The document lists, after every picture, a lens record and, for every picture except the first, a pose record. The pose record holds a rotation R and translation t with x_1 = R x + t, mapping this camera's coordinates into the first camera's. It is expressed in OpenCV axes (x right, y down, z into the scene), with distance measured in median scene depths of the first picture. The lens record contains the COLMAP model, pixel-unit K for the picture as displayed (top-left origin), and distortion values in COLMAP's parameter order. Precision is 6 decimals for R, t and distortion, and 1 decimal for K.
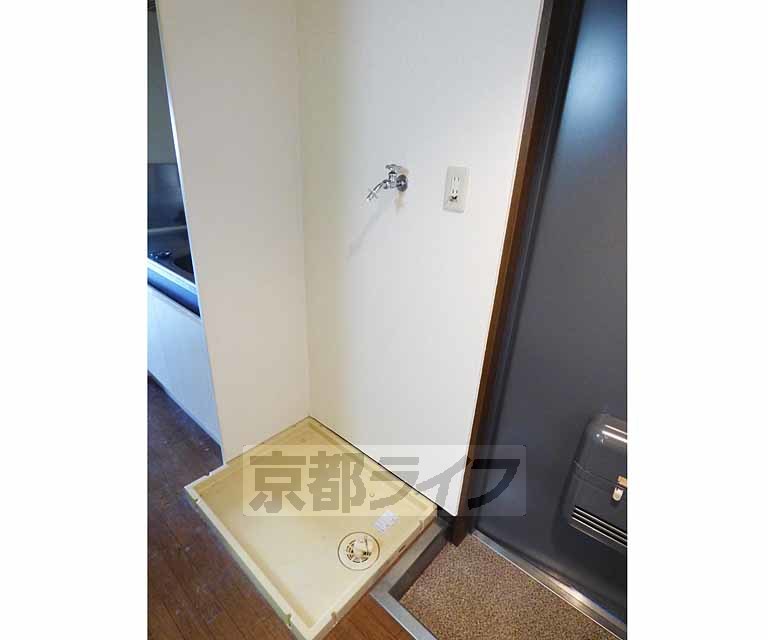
lens RADIAL K [[384.2, 0, 384.0], [0, 384.2, 320.0], [0, 0, 1]] dist [-0.000284, 0.000038]
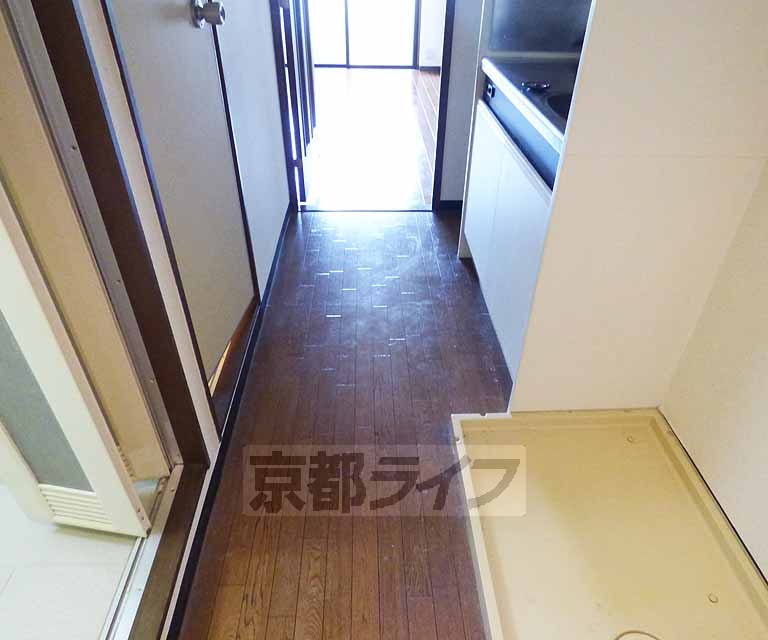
lens RADIAL K [[524.9, 0, 384.0], [0, 524.9, 320.0], [0, 0, 1]] dist [-0.004937, -0.001530]
pose [[0.687159, 0.393209, -0.610900, -0.059417], [-0.273073, 0.919005, 0.284361, 0.013341], [0.673234, -0.028581, 0.738877, 0.165305]]
